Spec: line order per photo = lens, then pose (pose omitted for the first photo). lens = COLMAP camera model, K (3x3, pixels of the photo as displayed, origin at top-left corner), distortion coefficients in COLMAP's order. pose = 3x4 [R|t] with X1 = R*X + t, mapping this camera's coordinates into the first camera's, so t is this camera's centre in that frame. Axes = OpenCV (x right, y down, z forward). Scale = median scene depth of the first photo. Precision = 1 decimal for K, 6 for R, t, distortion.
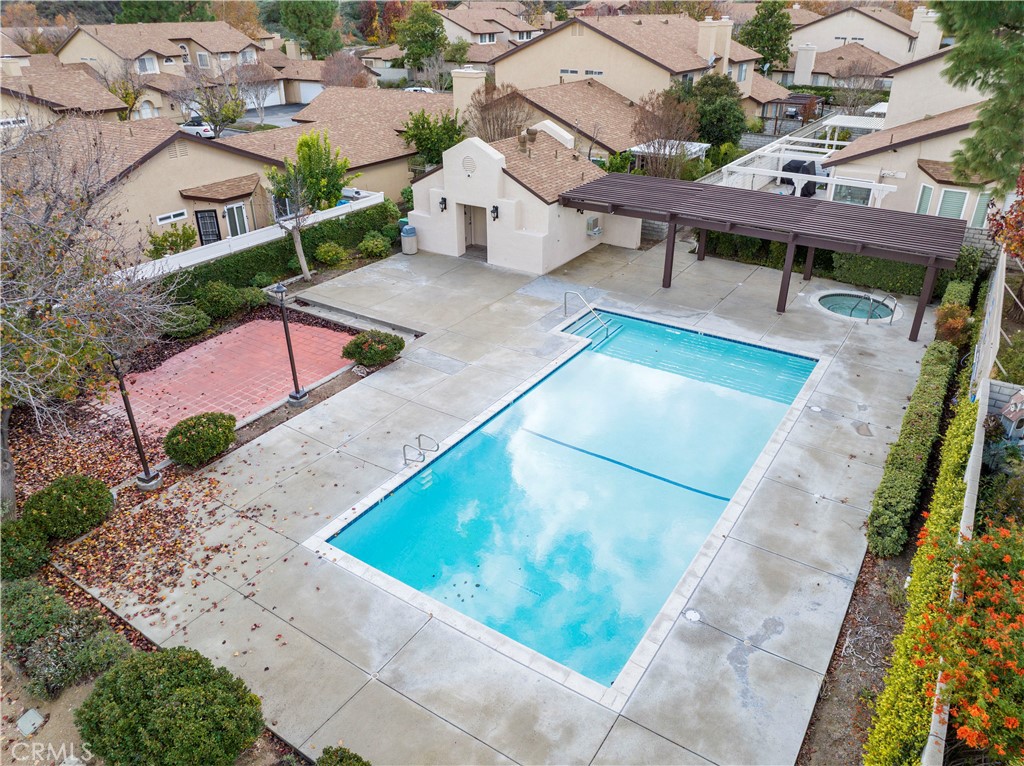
lens RADIAL K [[724.2, 0, 516.5], [0, 724.2, 383.7], [0, 0, 1]] dist [-0.048953, 0.018944]
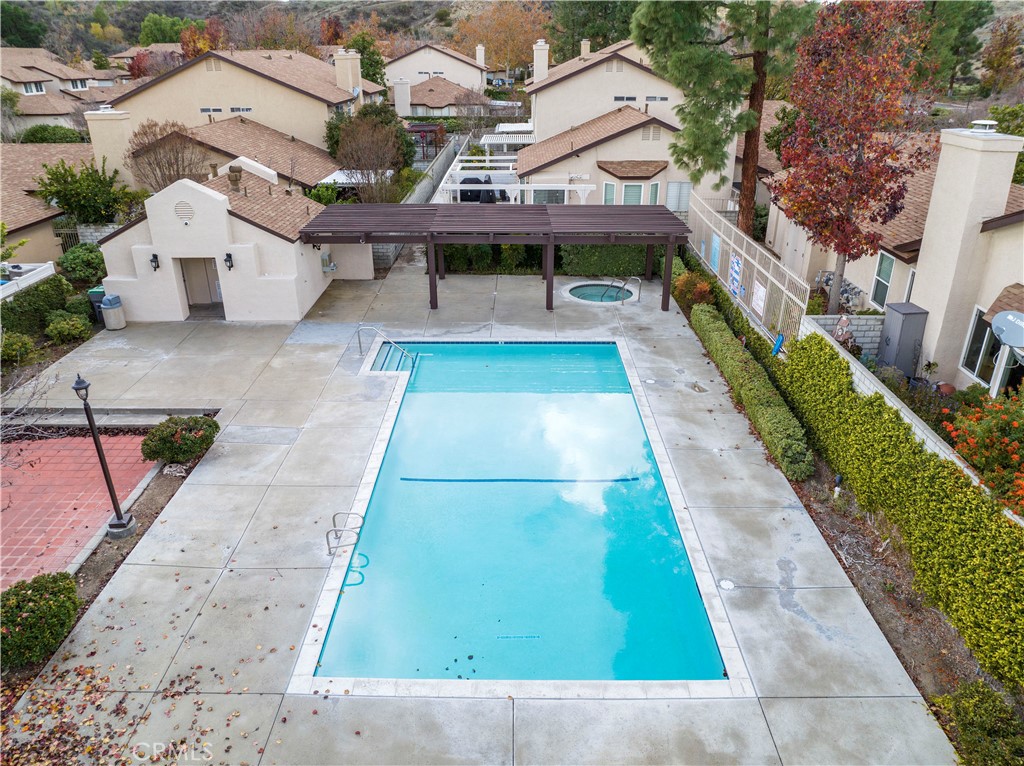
lens RADIAL K [[724.2, 0, 515.8], [0, 724.2, 379.4], [0, 0, 1]] dist [-0.048953, 0.018944]
pose [[0.837757, -0.224049, 0.497962, -0.198859], [0.253612, 0.967268, 0.008536, -0.019486], [-0.483575, 0.119138, 0.867157, 0.100565]]
